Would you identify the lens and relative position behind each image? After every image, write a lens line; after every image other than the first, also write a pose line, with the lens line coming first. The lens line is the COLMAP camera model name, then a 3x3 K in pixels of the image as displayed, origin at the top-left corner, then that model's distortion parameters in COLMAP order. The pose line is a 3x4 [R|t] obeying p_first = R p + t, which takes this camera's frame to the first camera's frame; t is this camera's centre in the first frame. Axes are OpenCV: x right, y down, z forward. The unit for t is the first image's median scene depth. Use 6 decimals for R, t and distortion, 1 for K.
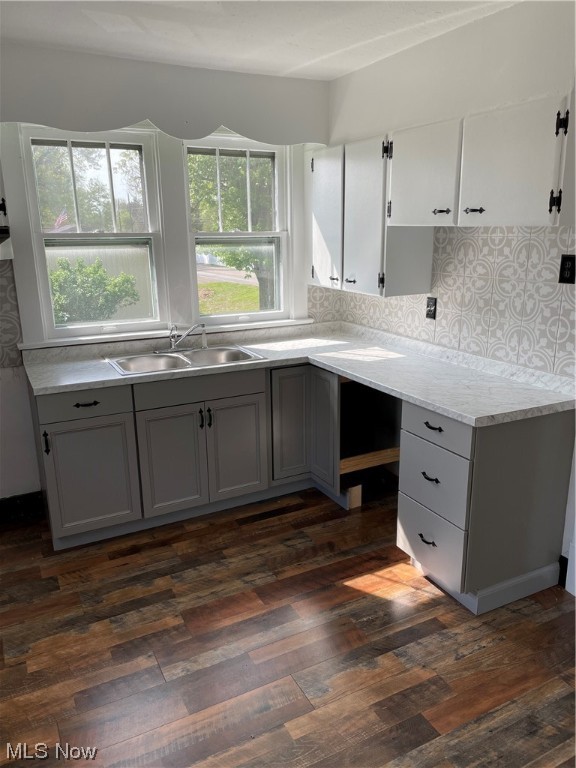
lens RADIAL K [[606.3, 0, 292.2], [0, 606.3, 386.2], [0, 0, 1]] dist [0.137081, -0.002608]
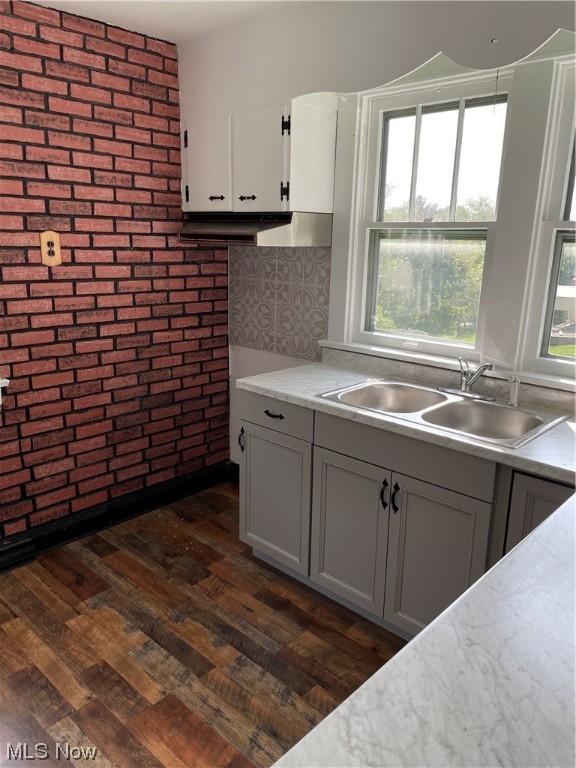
lens RADIAL K [[582.2, 0, 290.9], [0, 582.2, 385.1], [0, 0, 1]] dist [0.059073, -0.052953]
pose [[0.339012, 0.253116, -0.906092, 0.391987], [-0.268817, 0.949034, 0.164534, -0.147017], [0.901559, 0.187794, 0.389776, 0.682578]]
